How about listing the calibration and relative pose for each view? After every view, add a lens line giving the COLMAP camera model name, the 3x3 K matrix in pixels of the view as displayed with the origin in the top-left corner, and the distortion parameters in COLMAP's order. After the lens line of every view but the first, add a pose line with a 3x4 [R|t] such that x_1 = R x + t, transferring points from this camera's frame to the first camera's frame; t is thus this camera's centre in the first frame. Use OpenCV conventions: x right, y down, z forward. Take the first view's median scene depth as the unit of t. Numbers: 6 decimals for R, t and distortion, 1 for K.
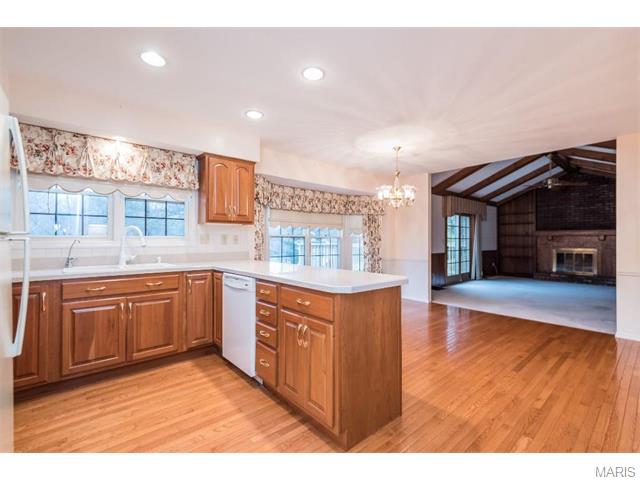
lens RADIAL K [[288.4, 0, 318.4], [0, 288.4, 238.9], [0, 0, 1]] dist [0.011058, -0.001470]
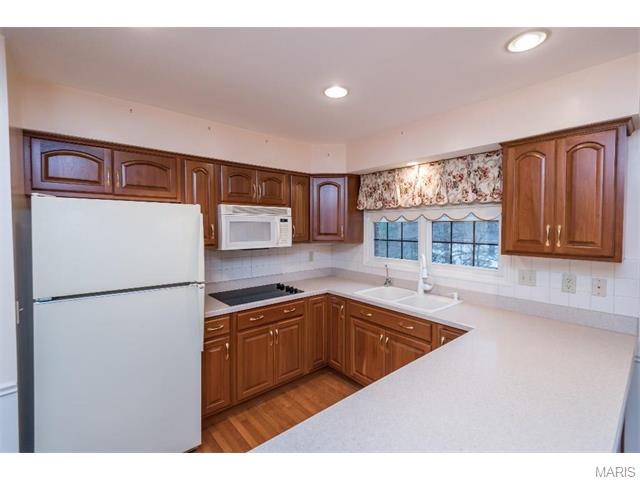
lens RADIAL K [[288.4, 0, 317.7], [0, 288.4, 235.0], [0, 0, 1]] dist [0.011058, -0.001470]
pose [[-0.017582, 0.034830, -0.999239, 0.138348], [0.009348, 0.999355, 0.034670, -0.068911], [0.999802, -0.008731, -0.017897, 0.334514]]
